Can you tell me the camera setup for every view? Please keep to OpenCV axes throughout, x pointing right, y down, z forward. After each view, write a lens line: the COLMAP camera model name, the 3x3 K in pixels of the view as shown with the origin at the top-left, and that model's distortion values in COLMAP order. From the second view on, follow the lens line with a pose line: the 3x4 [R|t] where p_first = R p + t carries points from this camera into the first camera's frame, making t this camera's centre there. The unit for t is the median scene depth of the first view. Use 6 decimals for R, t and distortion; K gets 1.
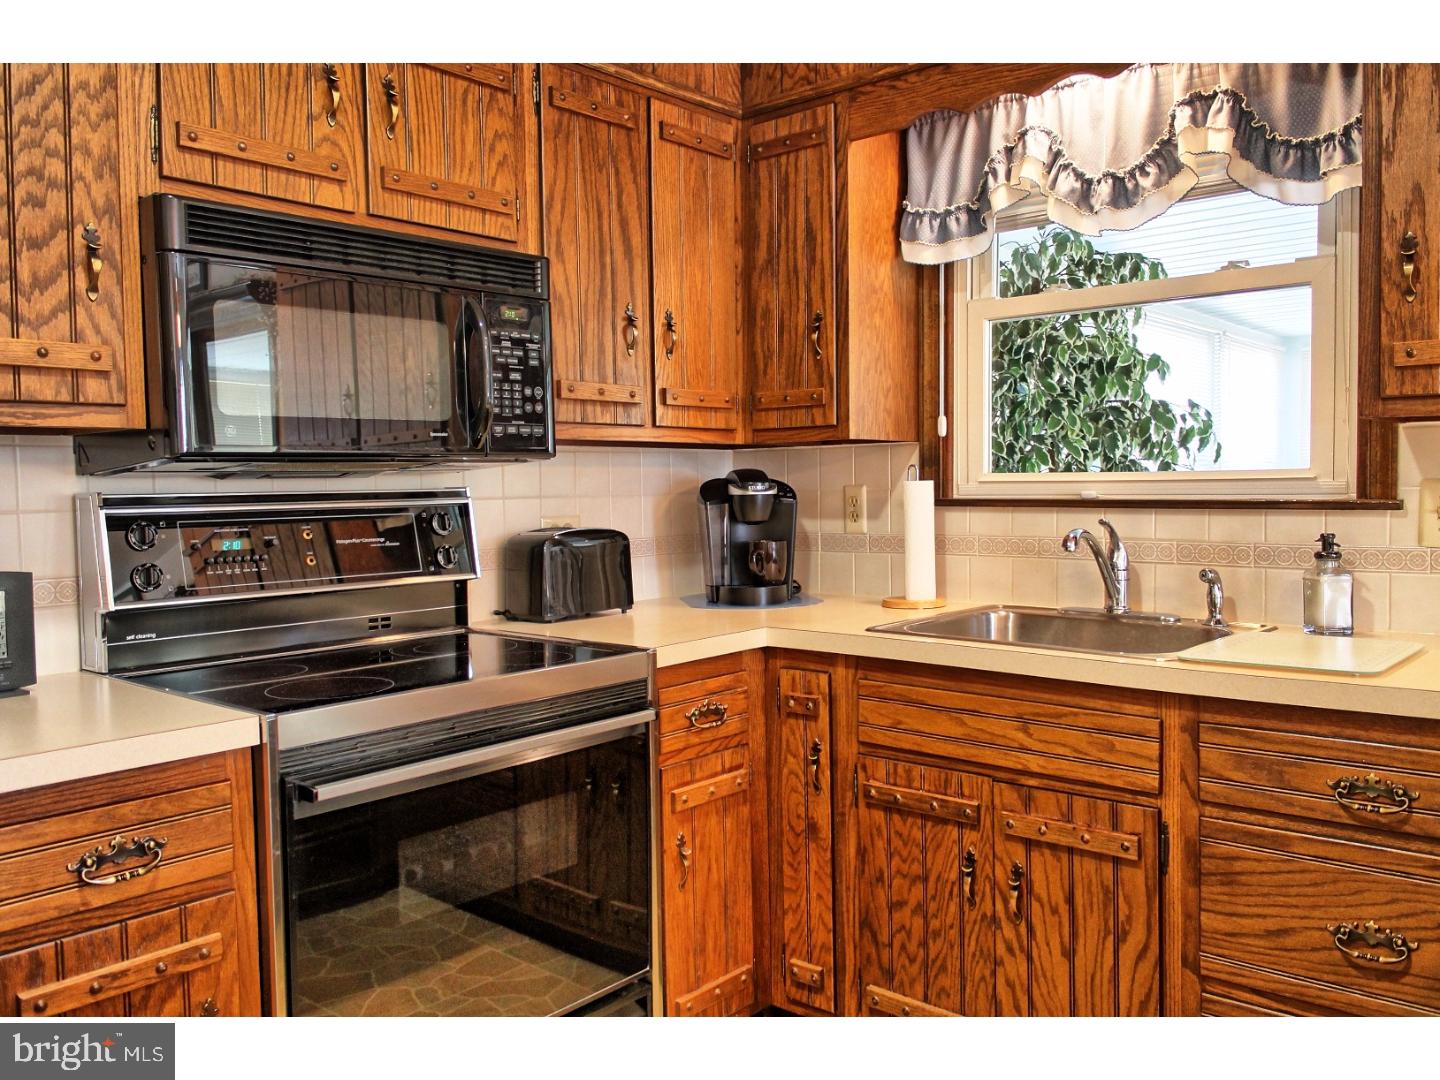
lens RADIAL K [[1171.4, 0, 725.3], [0, 1171.4, 532.2], [0, 0, 1]] dist [0.049258, -0.079682]
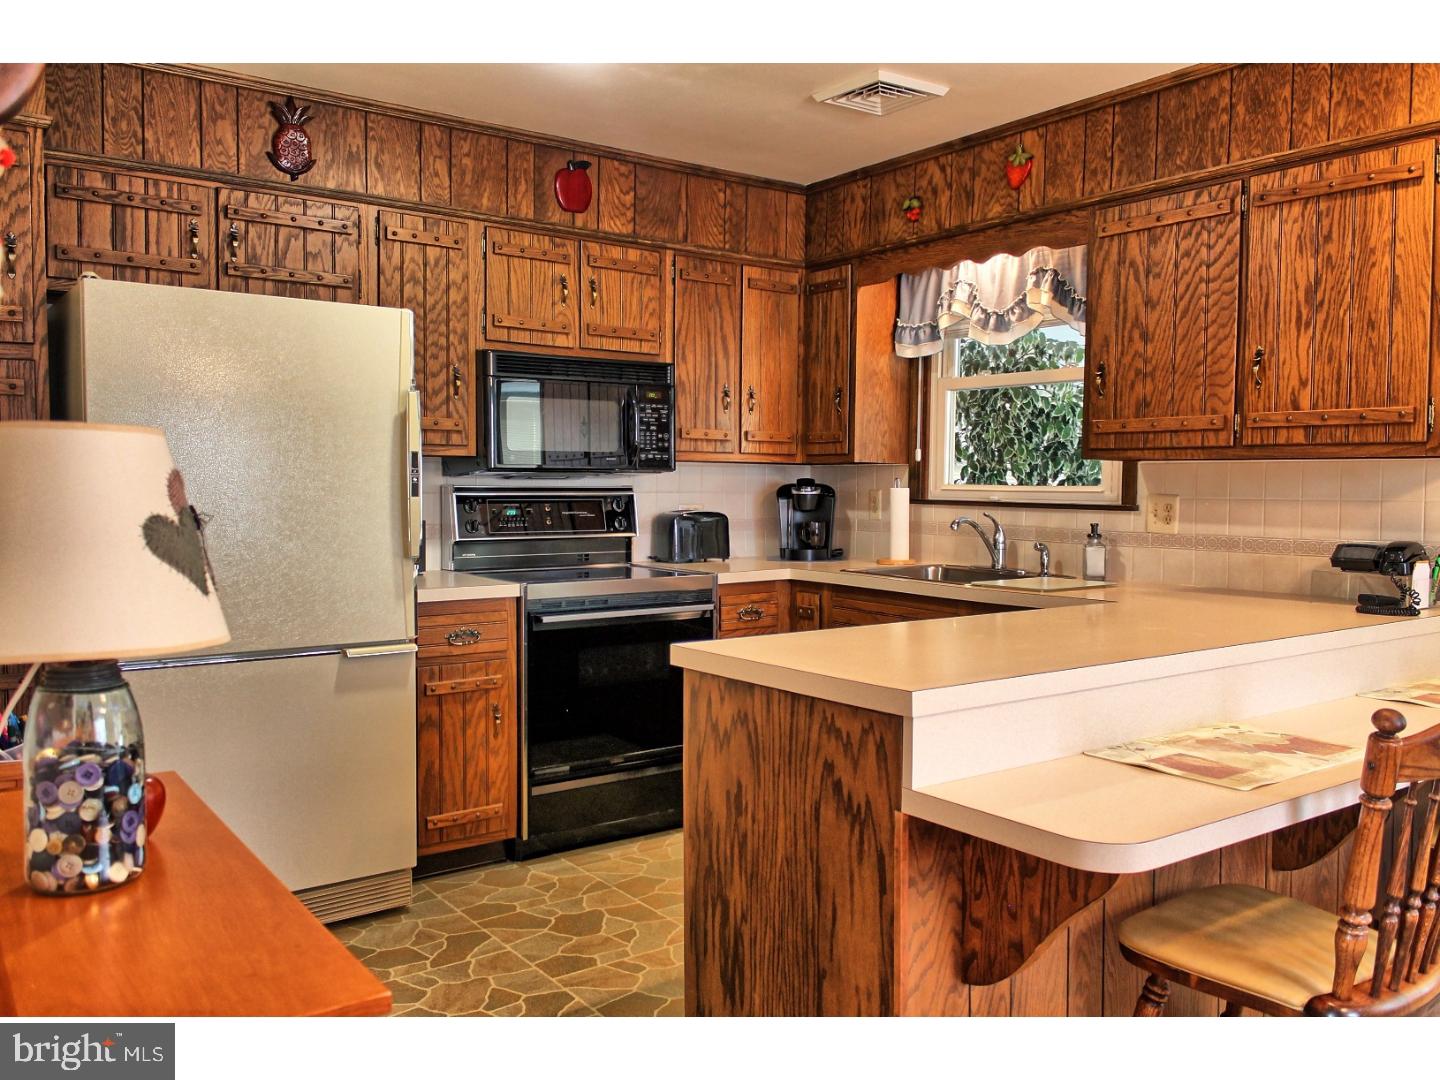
lens RADIAL K [[1171.4, 0, 725.3], [0, 1171.4, 532.2], [0, 0, 1]] dist [0.049258, -0.079682]
pose [[0.976128, 0.030932, -0.214983, 0.310010], [-0.030852, 0.999517, 0.003727, 0.022152], [0.214994, 0.002995, 0.976611, -0.735522]]
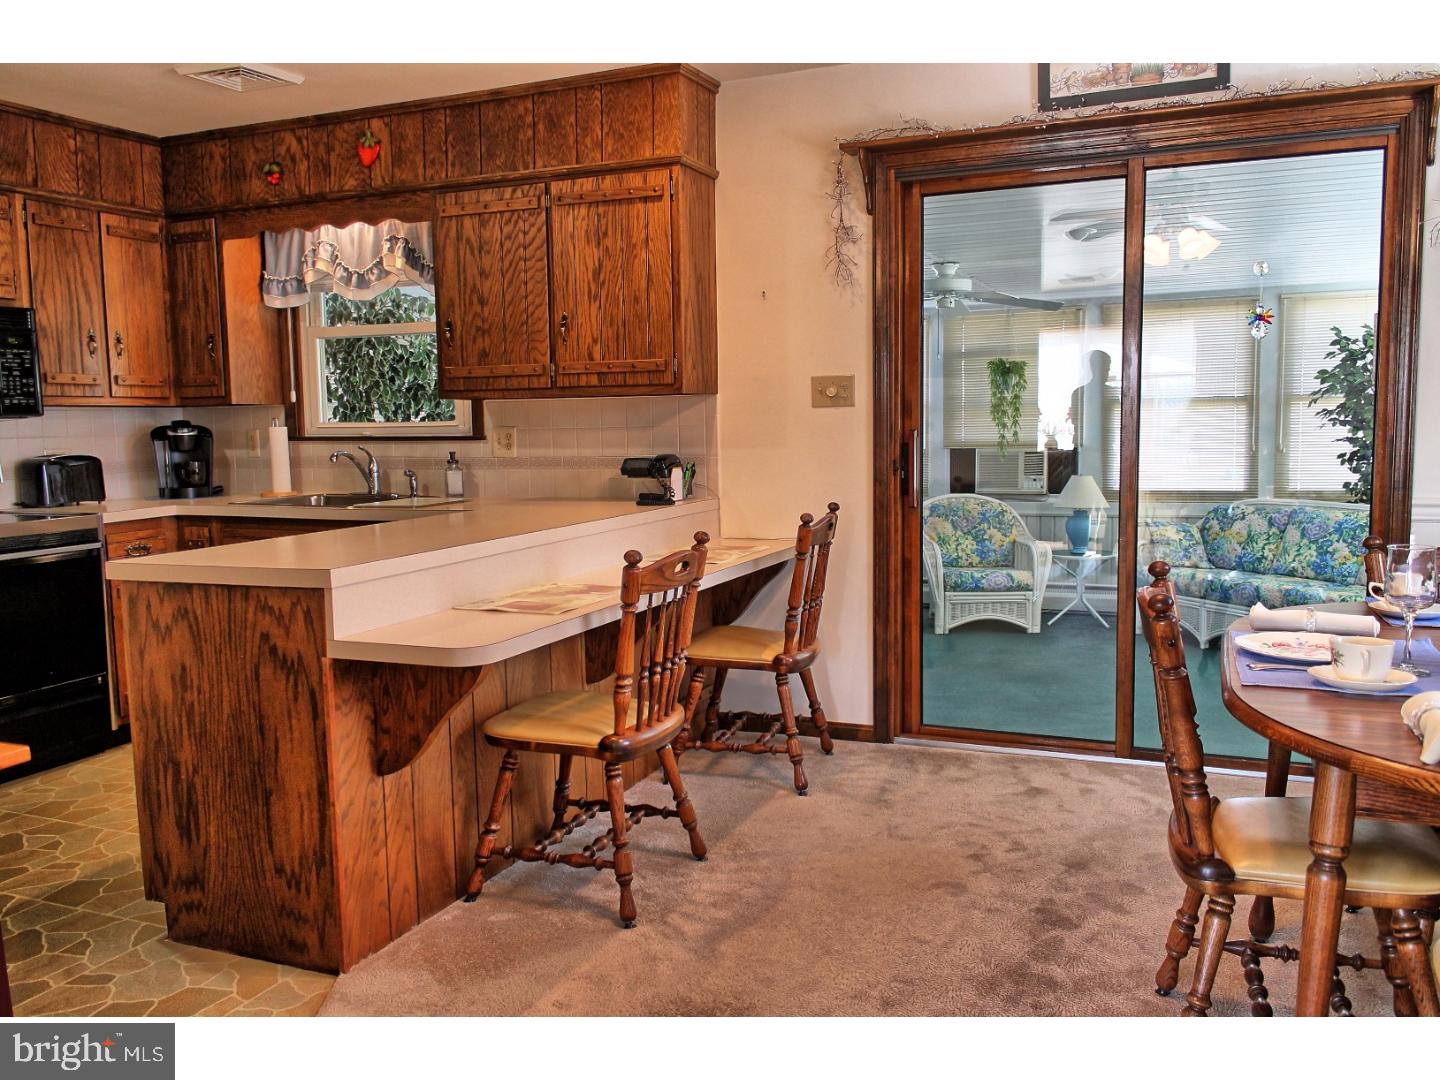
lens RADIAL K [[1171.4, 0, 725.3], [0, 1171.4, 532.2], [0, 0, 1]] dist [0.049258, -0.079682]
pose [[0.951093, -0.032751, 0.307165, 0.284083], [0.017658, 0.998502, 0.051788, 0.040861], [-0.308401, -0.043831, 0.950246, -1.055479]]
